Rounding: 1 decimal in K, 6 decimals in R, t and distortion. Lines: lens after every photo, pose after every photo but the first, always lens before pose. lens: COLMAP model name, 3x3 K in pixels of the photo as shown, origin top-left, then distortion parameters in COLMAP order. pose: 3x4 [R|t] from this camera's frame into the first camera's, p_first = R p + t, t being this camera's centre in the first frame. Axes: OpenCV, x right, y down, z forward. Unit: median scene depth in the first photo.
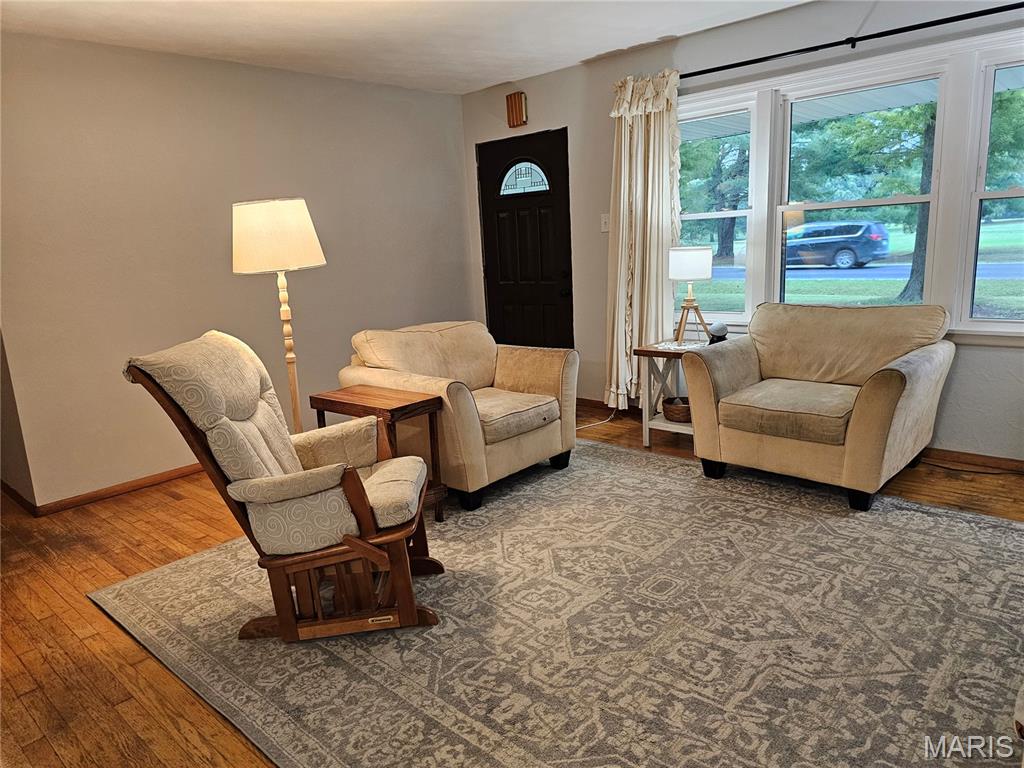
lens RADIAL K [[681.2, 0, 516.9], [0, 681.2, 377.2], [0, 0, 1]] dist [0.065759, -0.067528]
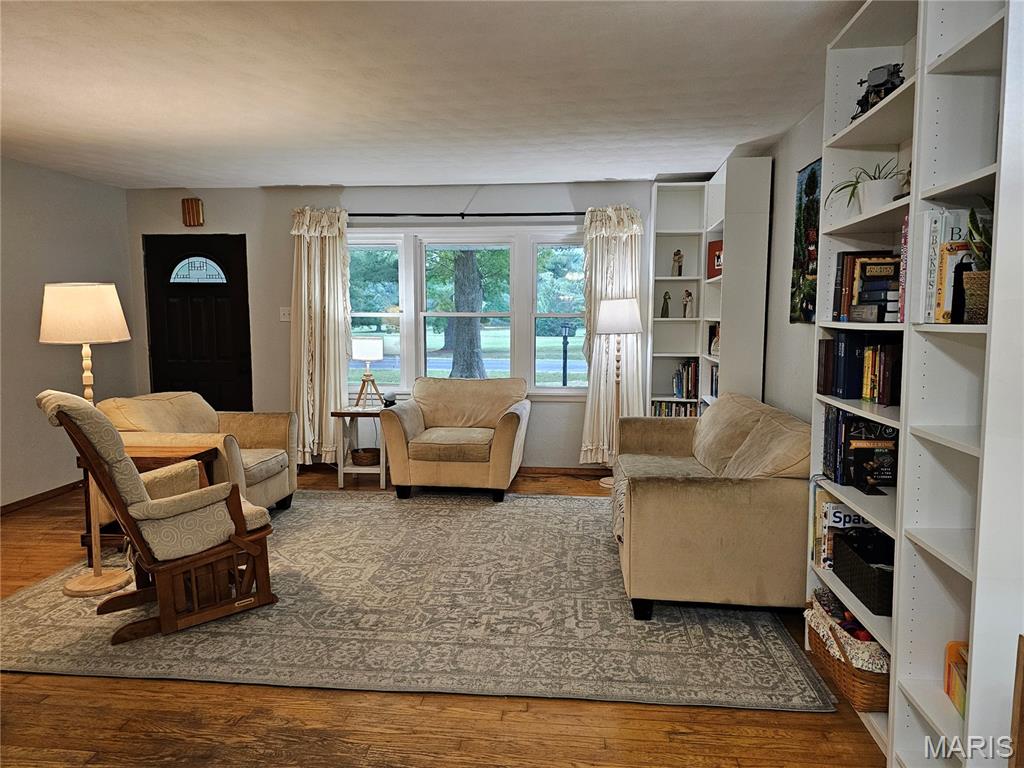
lens RADIAL K [[681.2, 0, 516.9], [0, 681.2, 377.2], [0, 0, 1]] dist [0.065759, -0.067528]
pose [[0.797099, 0.004350, 0.603833, -0.433542], [0.075217, 0.991471, -0.106435, 0.075942], [-0.599145, 0.130257, 0.789973, -0.324262]]
